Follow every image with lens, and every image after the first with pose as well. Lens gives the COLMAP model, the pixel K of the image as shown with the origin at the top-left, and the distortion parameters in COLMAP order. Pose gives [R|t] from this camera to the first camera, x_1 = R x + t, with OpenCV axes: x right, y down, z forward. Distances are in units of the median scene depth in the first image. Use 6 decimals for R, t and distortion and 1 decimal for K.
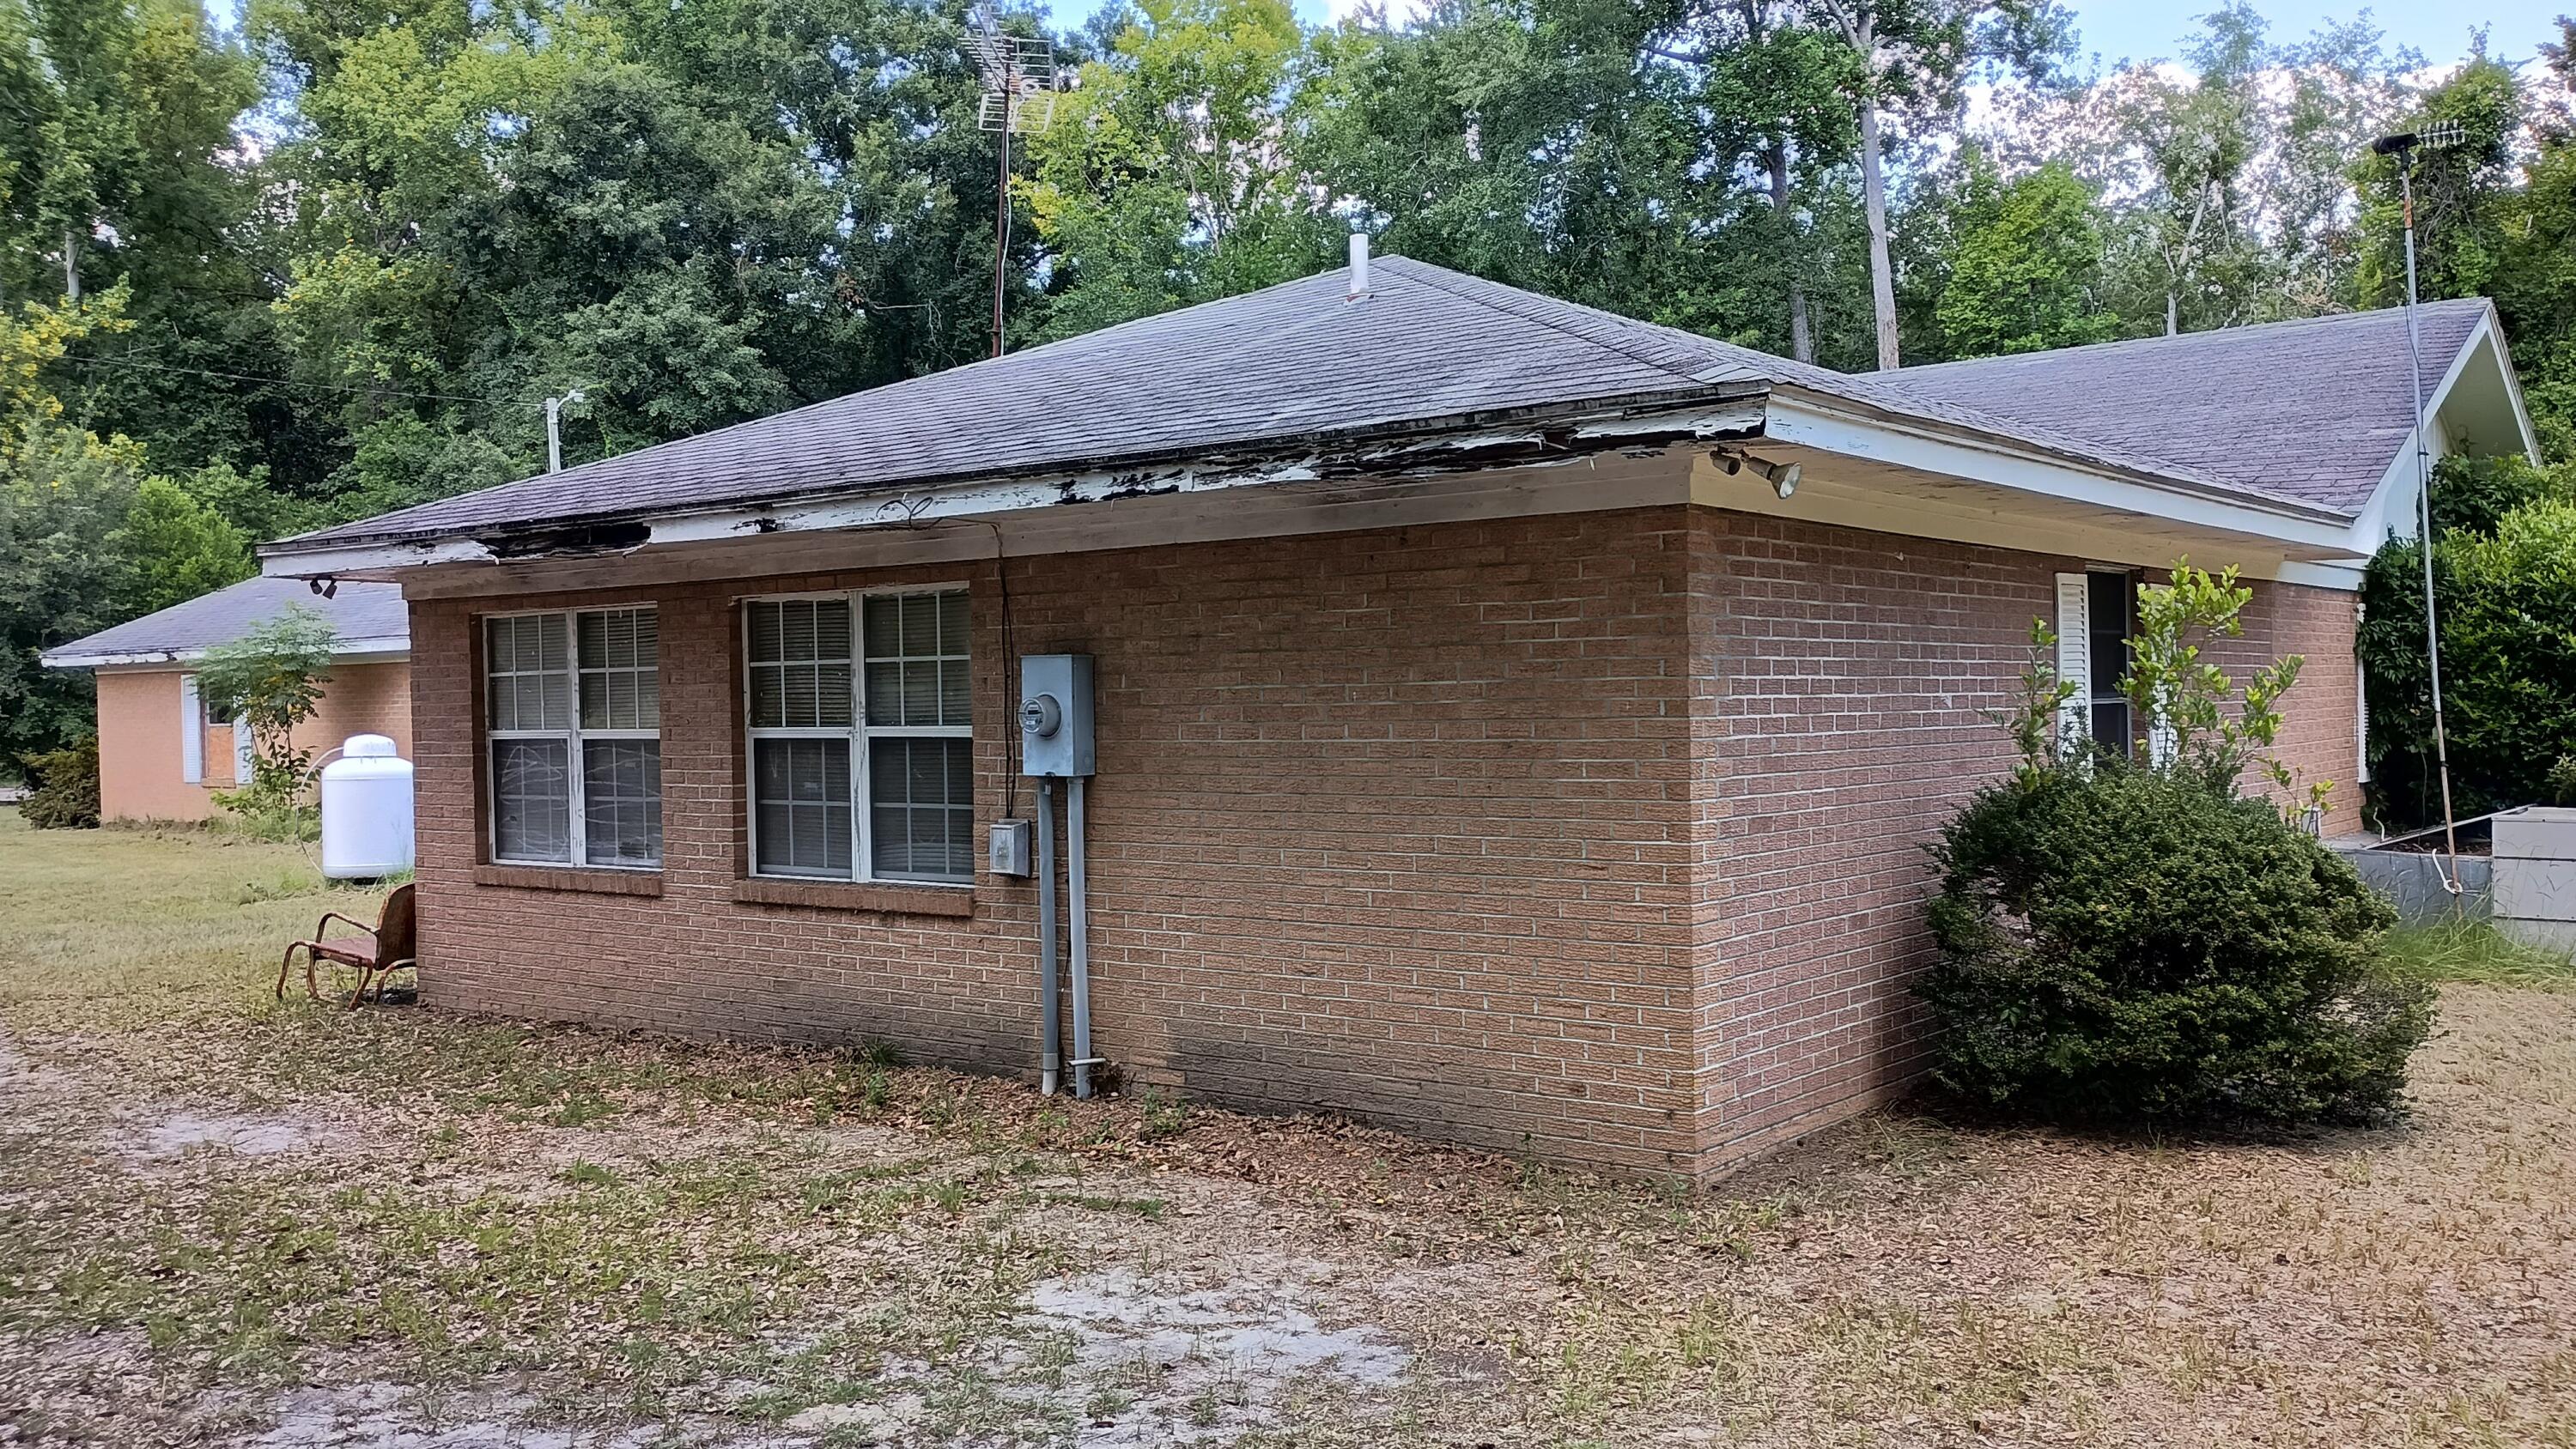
lens RADIAL K [[2067.5, 0, 1288.0], [0, 2067.5, 724.5], [0, 0, 1]] dist [0.002063, -0.150412]
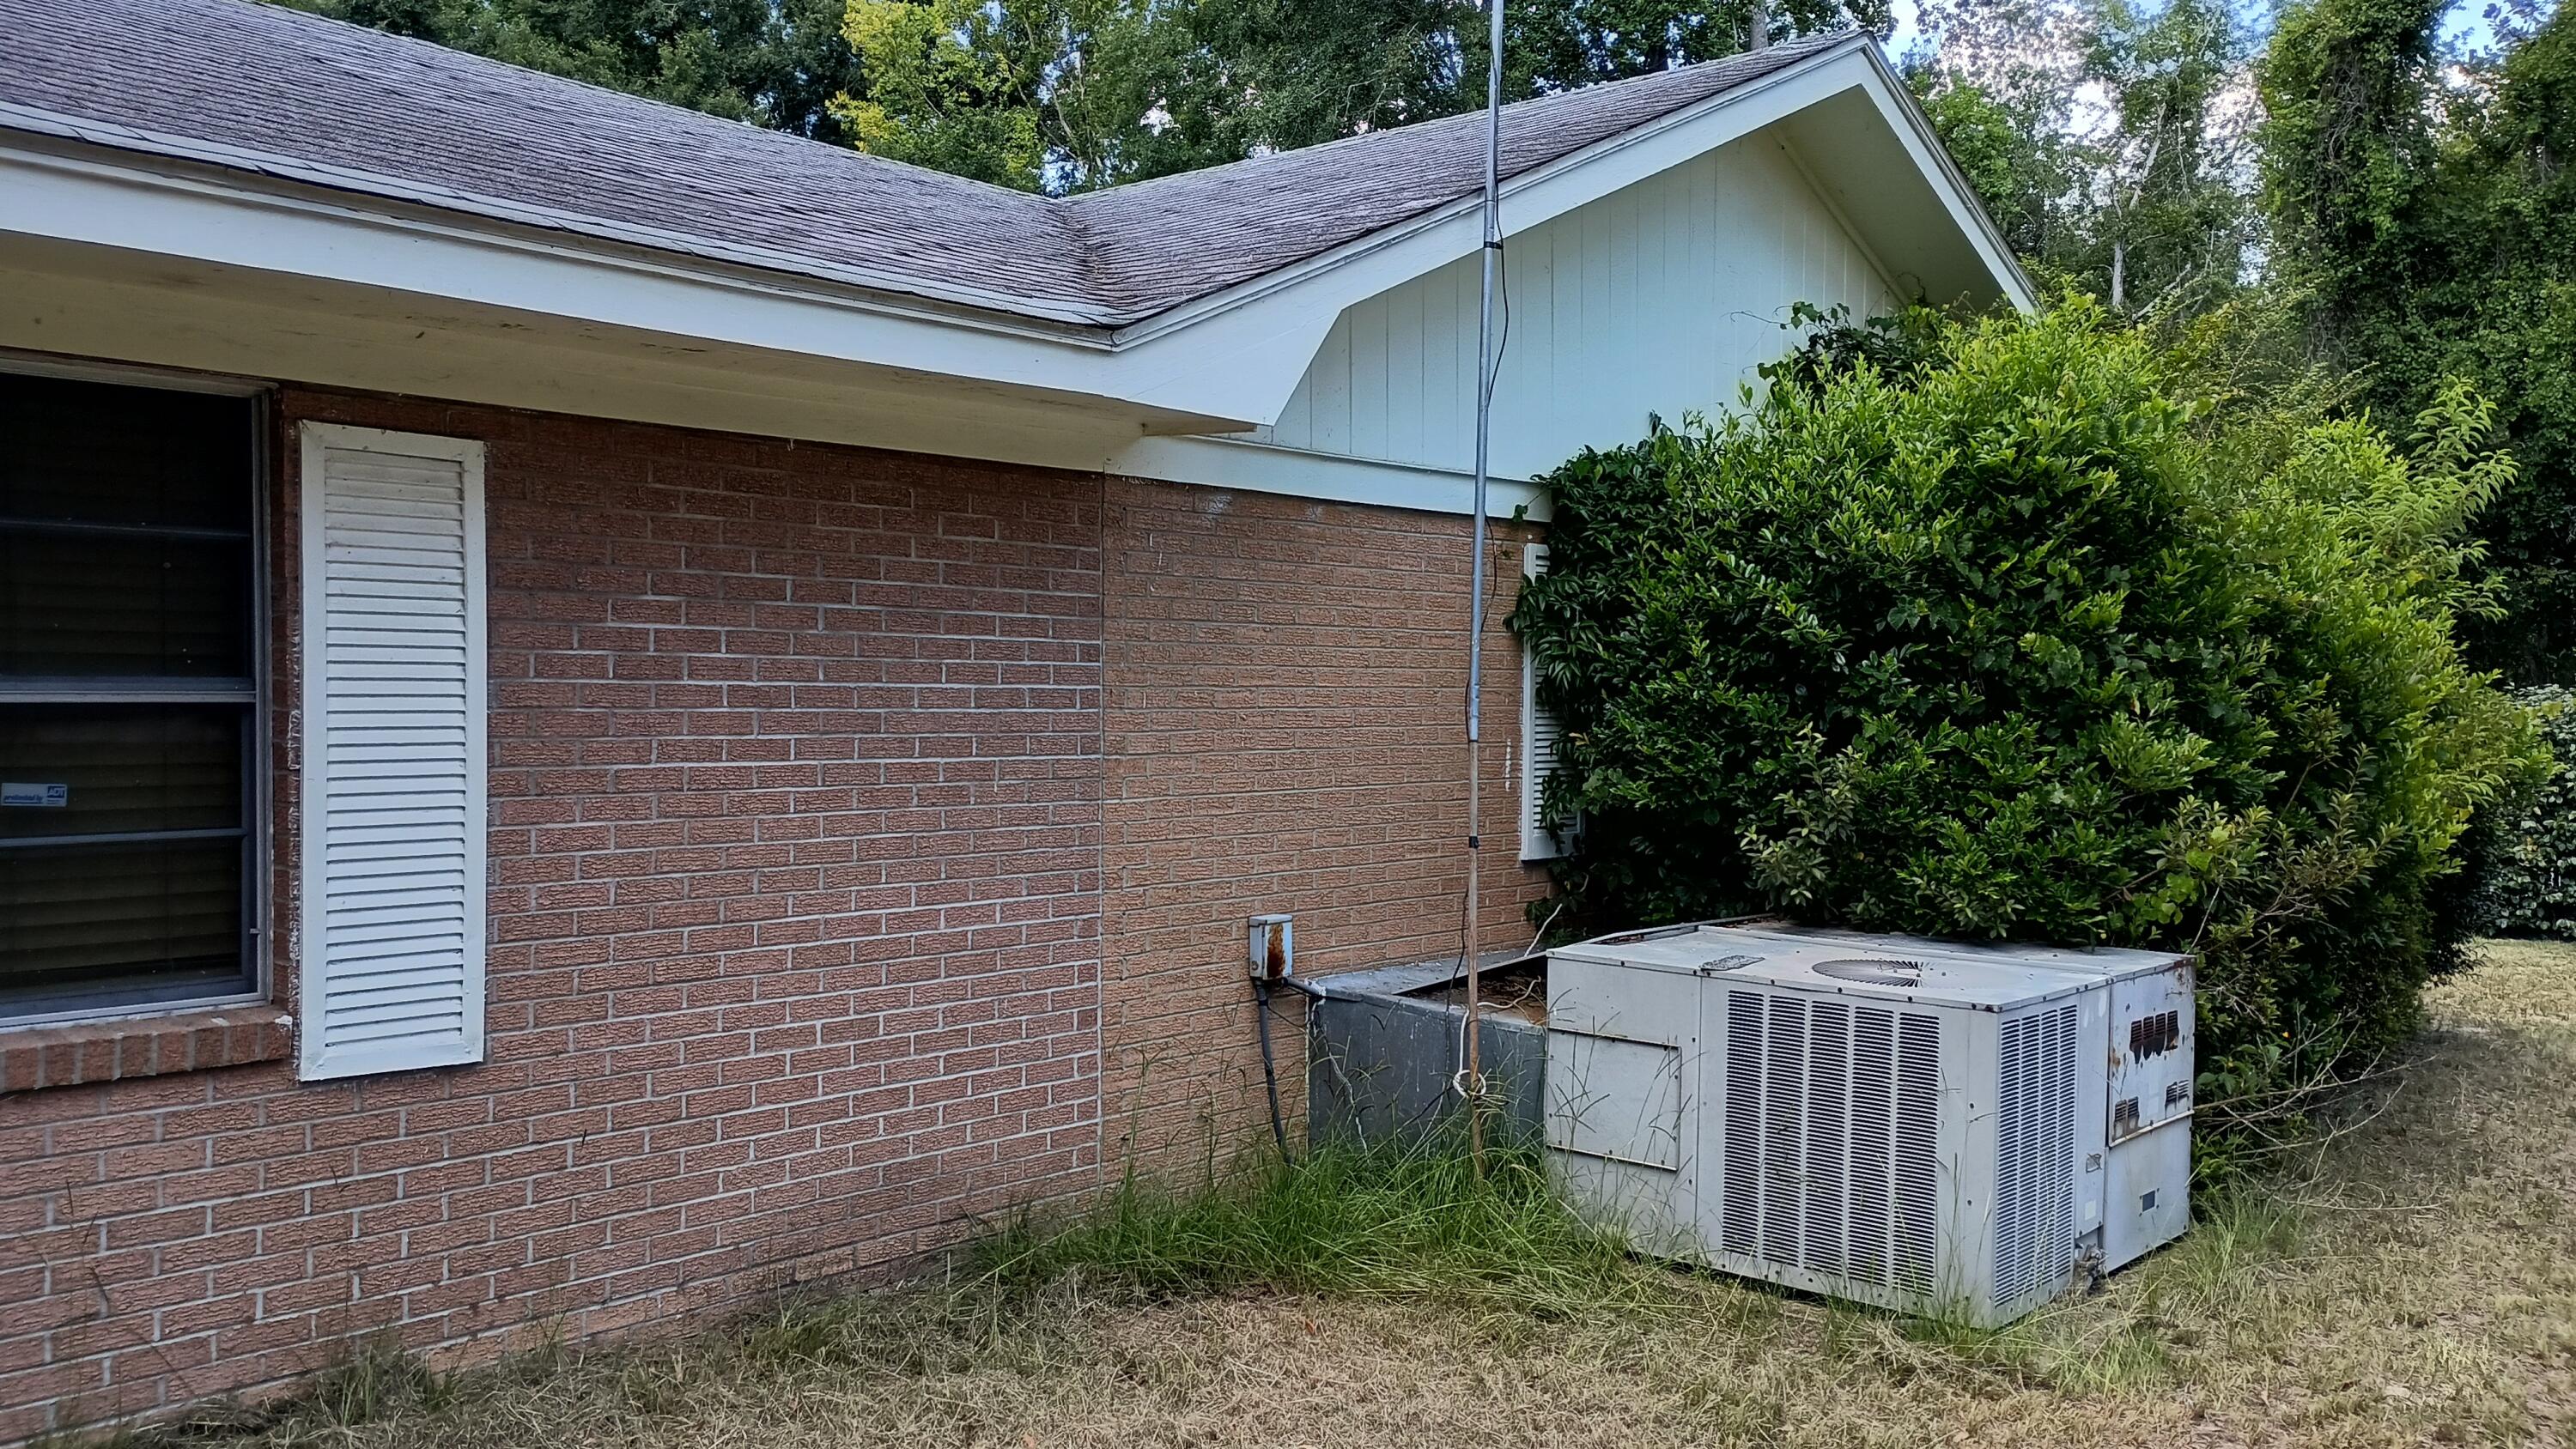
lens RADIAL K [[2067.5, 0, 1288.0], [0, 2067.5, 724.5], [0, 0, 1]] dist [0.002063, -0.150412]
pose [[0.998487, 0.031644, -0.044959, 0.190306], [-0.031250, 0.999467, 0.009455, -0.004986], [0.045235, -0.008036, 0.998944, 0.168485]]
